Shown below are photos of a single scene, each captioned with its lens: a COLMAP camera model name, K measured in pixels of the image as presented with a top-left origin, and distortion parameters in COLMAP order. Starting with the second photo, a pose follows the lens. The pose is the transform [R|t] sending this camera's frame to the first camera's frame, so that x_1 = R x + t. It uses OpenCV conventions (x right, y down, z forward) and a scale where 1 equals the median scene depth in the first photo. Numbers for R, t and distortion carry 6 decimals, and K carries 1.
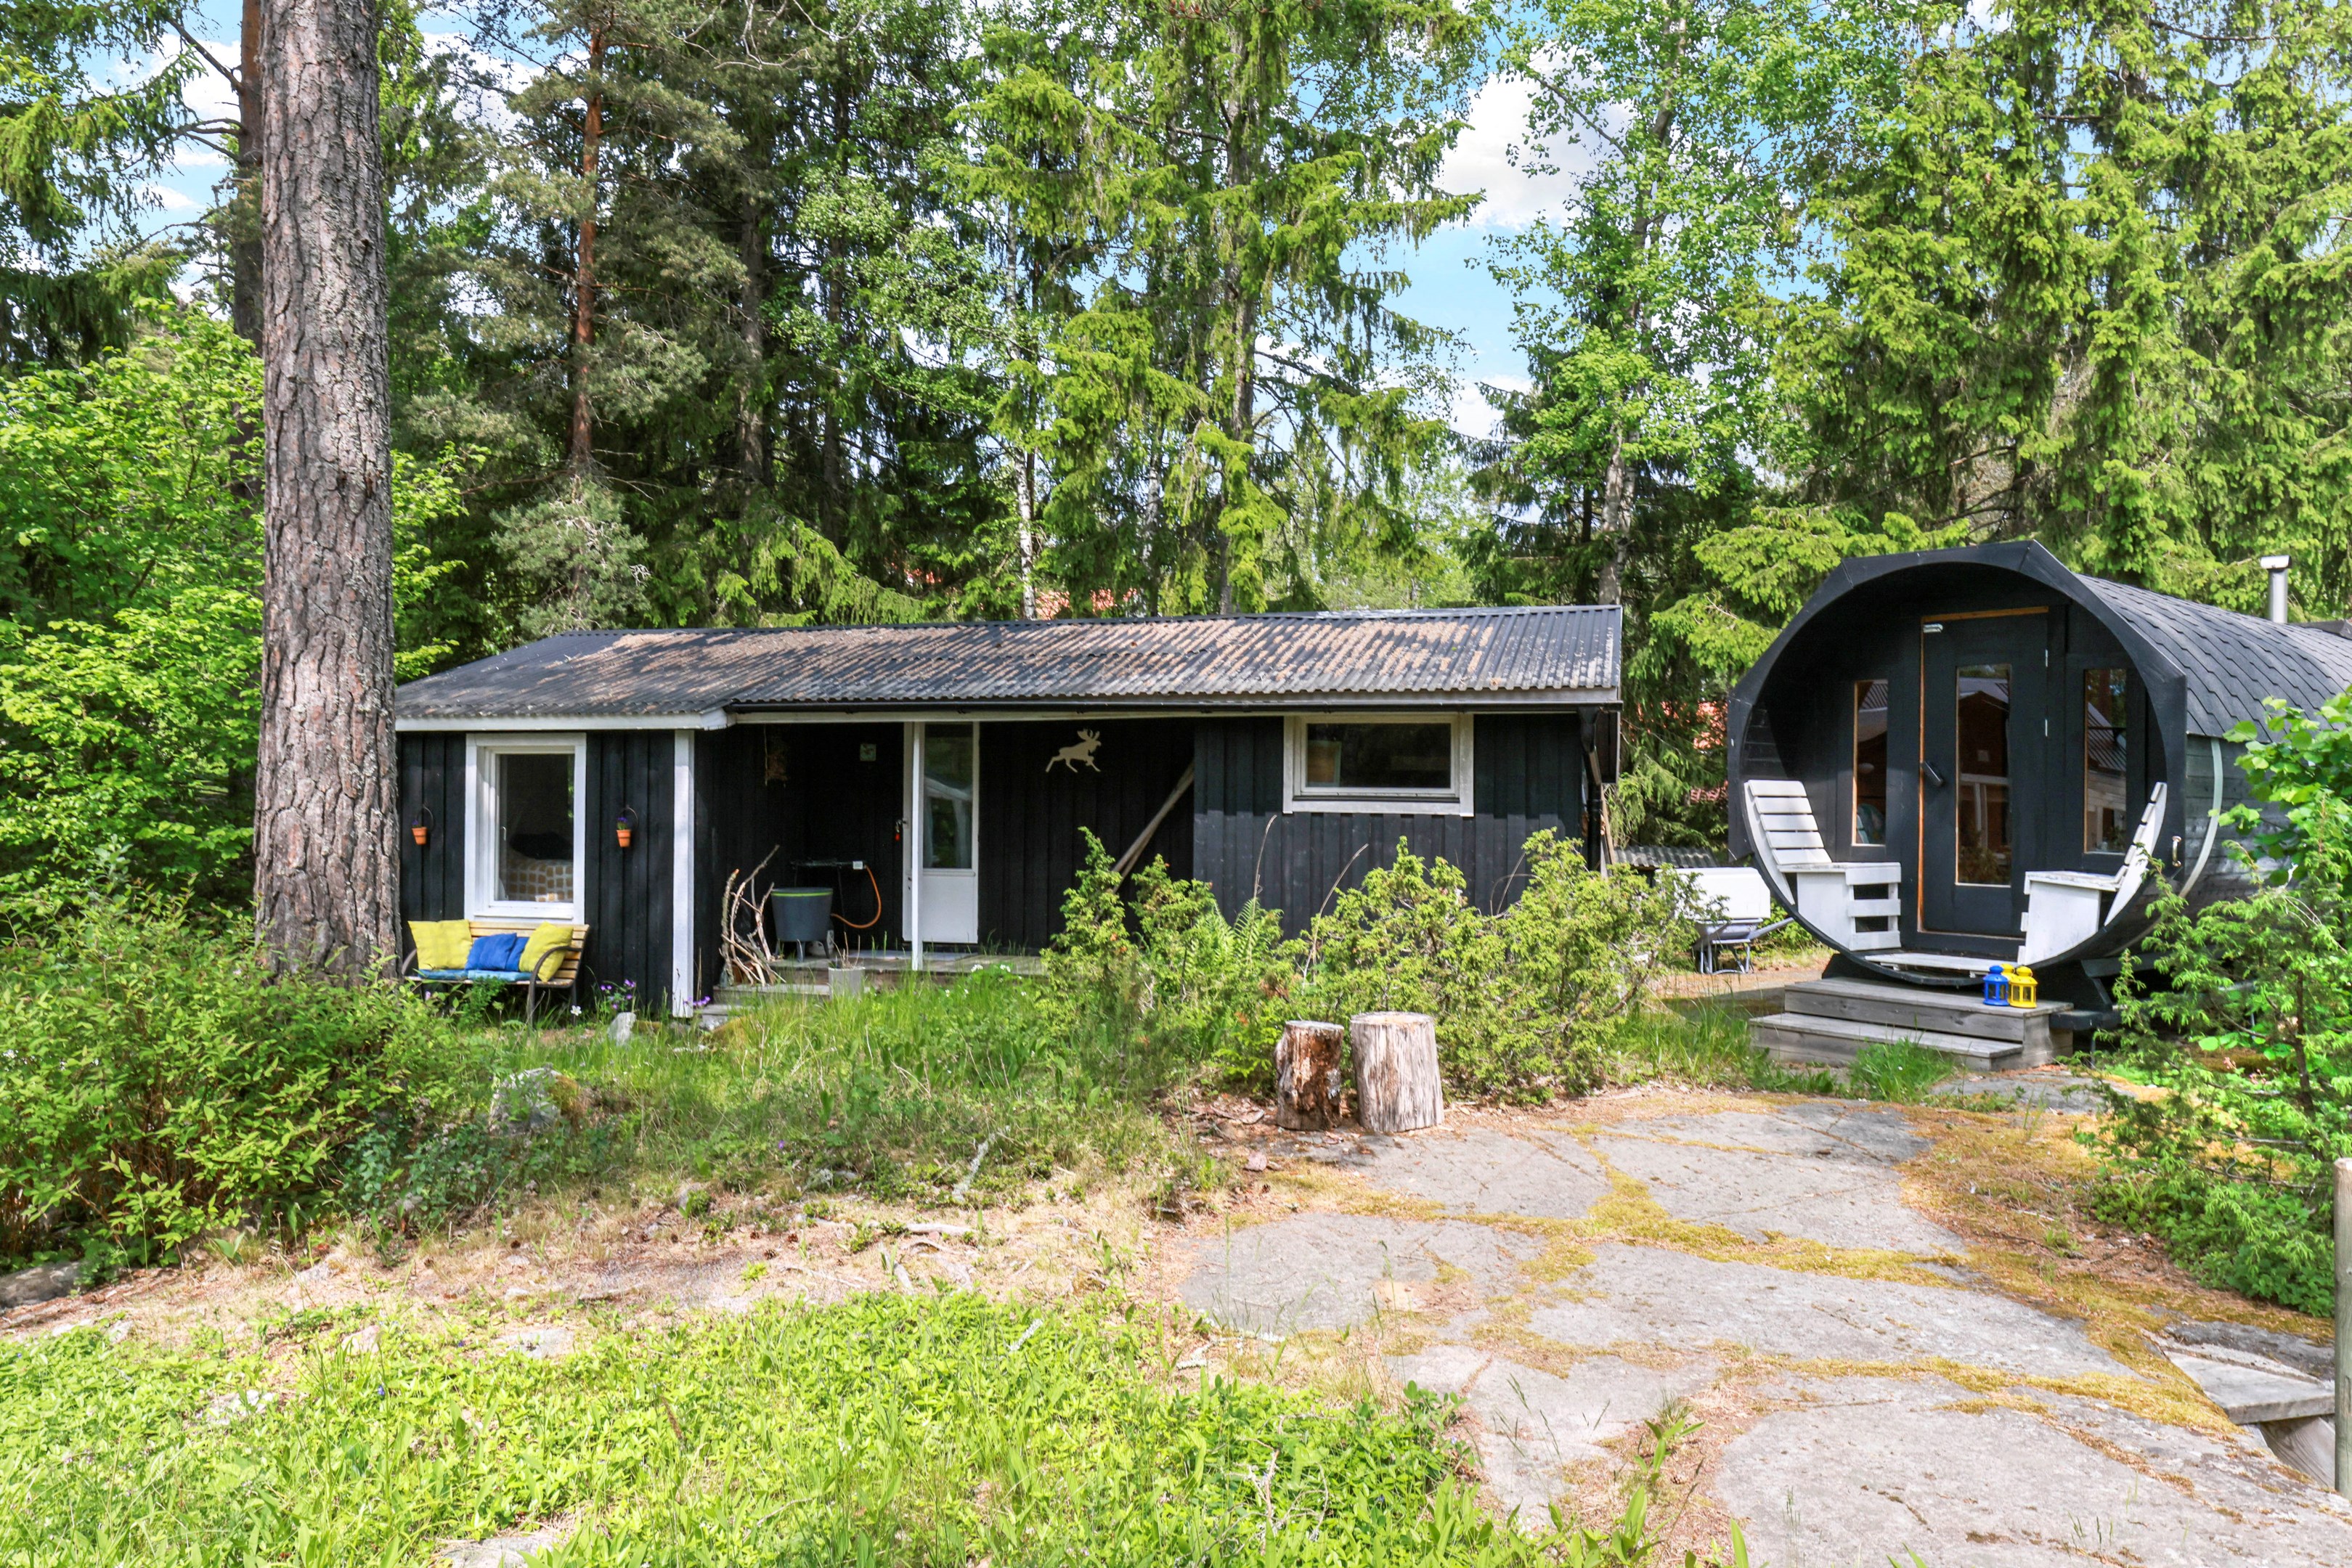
lens RADIAL K [[1459.9, 0, 1165.5], [0, 1459.9, 780.0], [0, 0, 1]] dist [-0.001305, 0.002093]
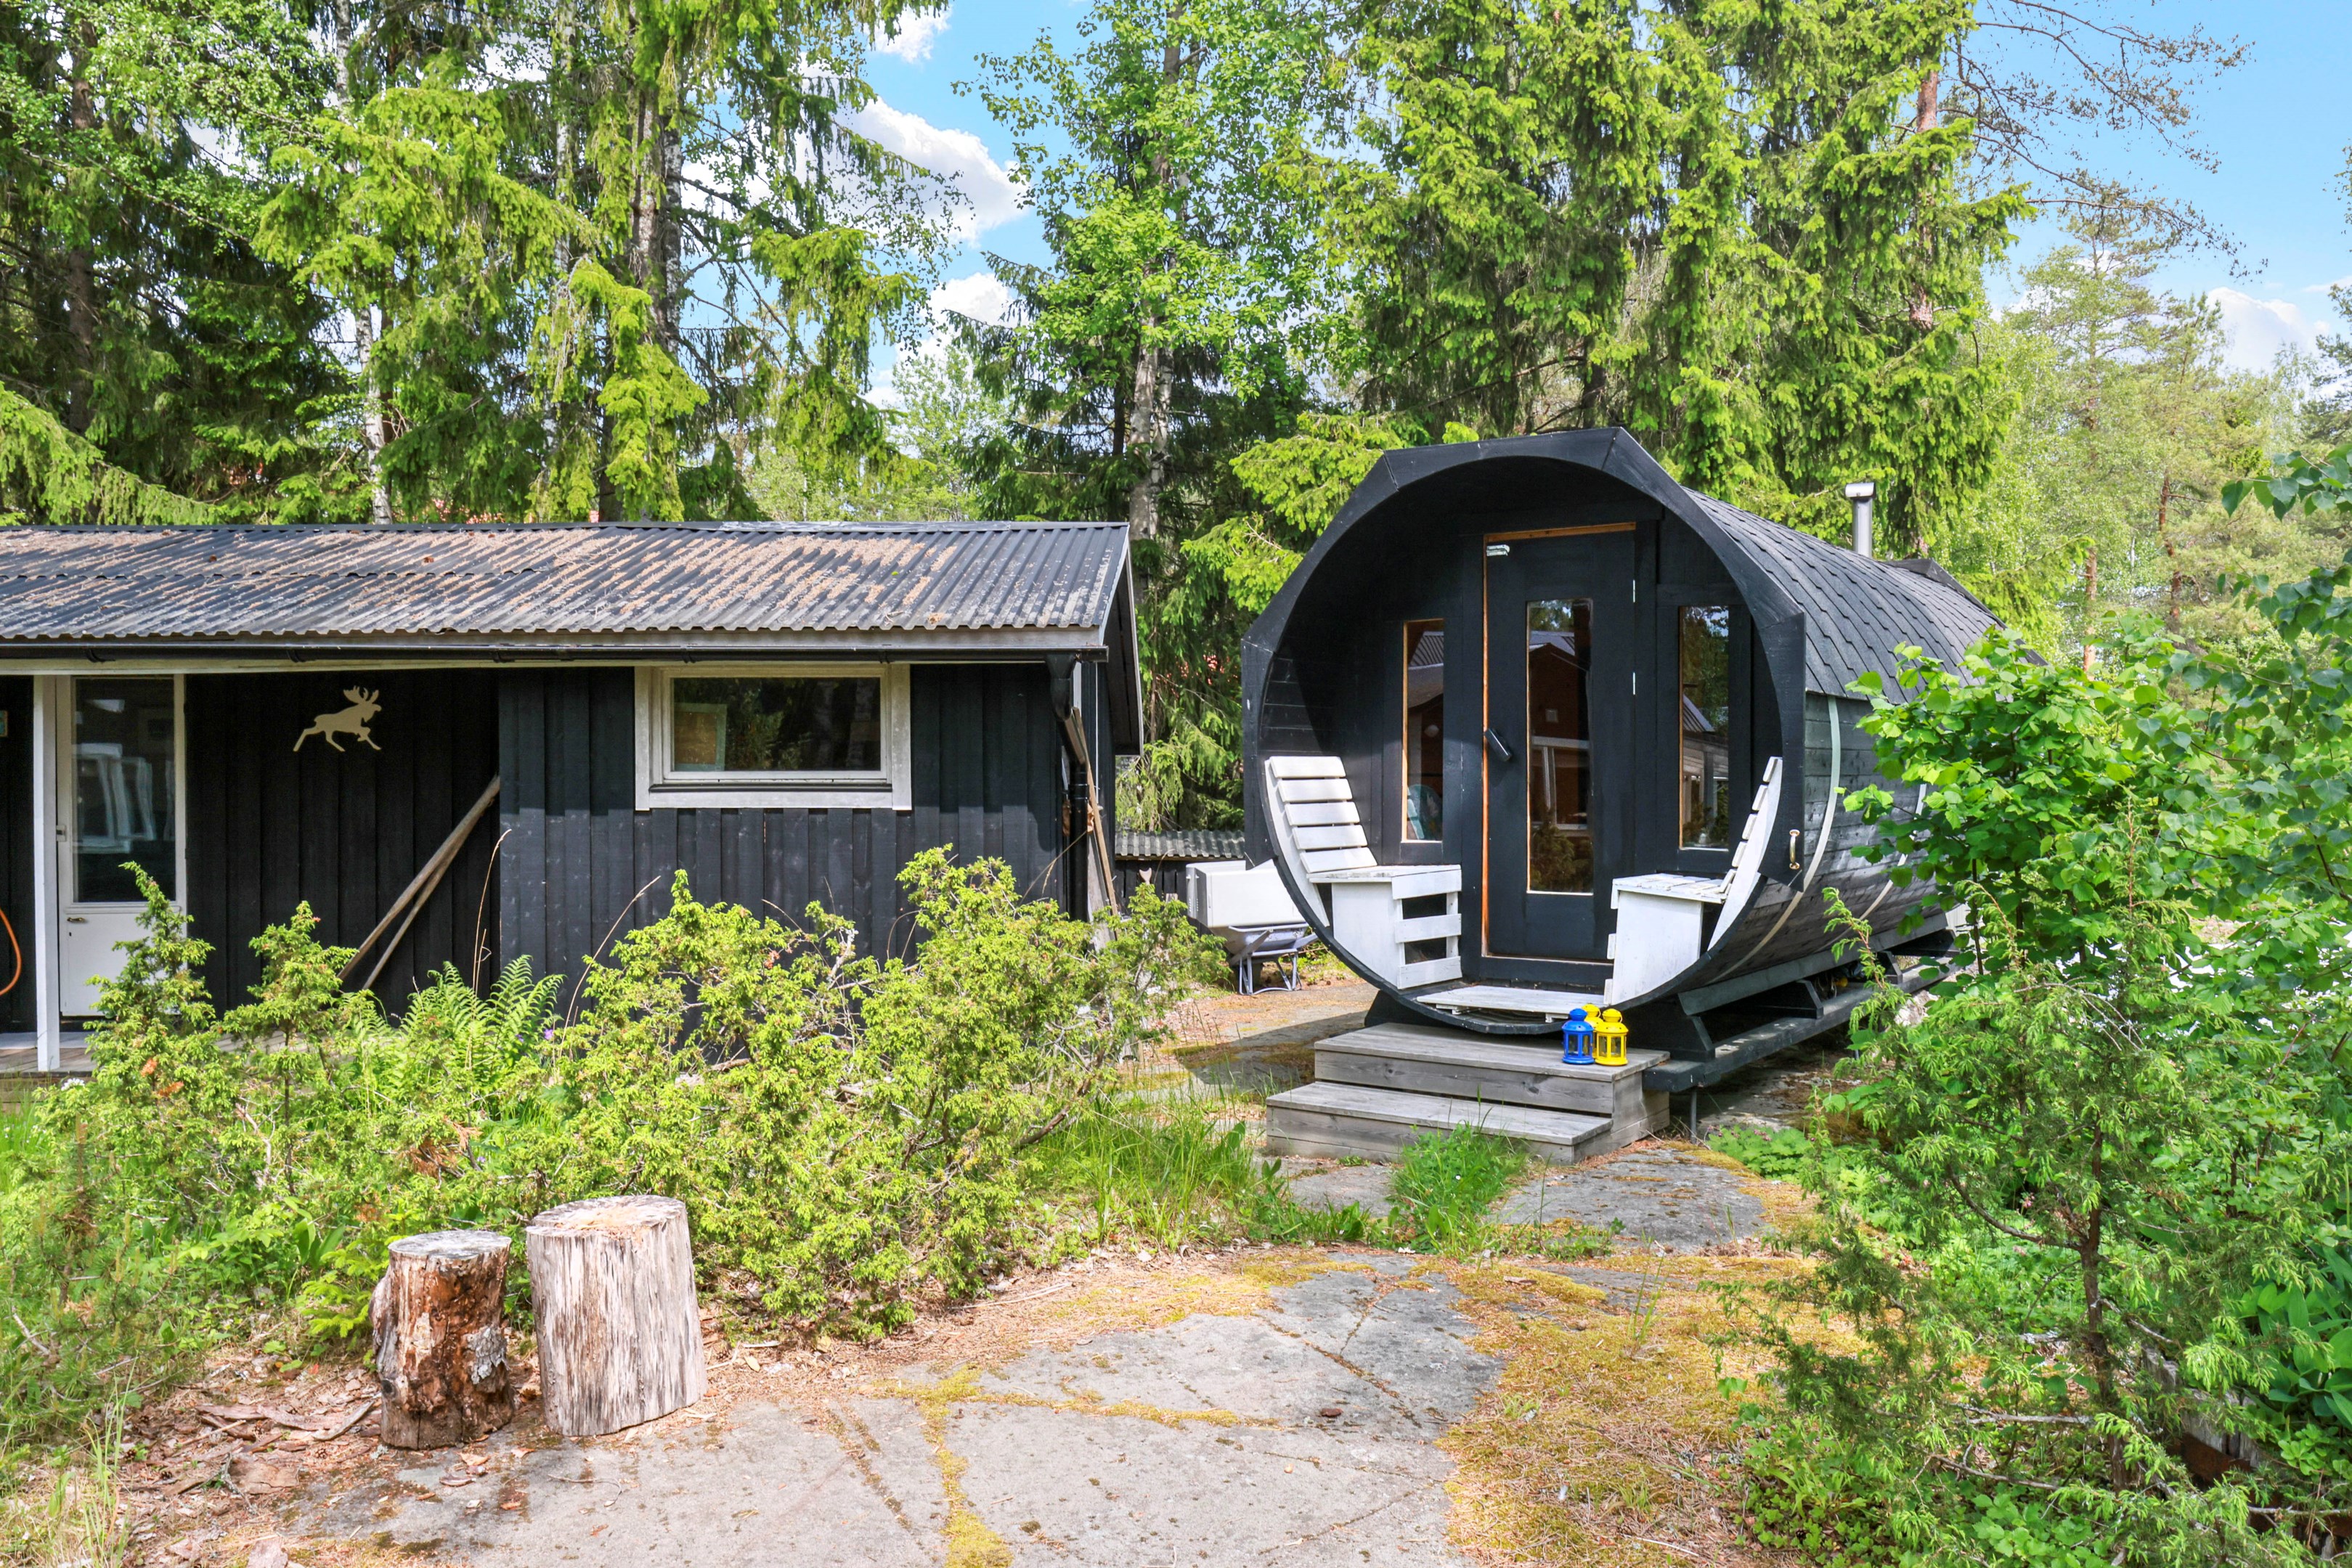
lens RADIAL K [[1697.4, 0, 1179.3], [0, 1697.4, 774.9], [0, 0, 1]] dist [0.012902, 0.000704]
pose [[0.956423, -0.016188, 0.291537, 0.073103], [0.011159, 0.999759, 0.018903, -0.004649], [-0.291773, -0.014826, 0.956373, 0.136778]]
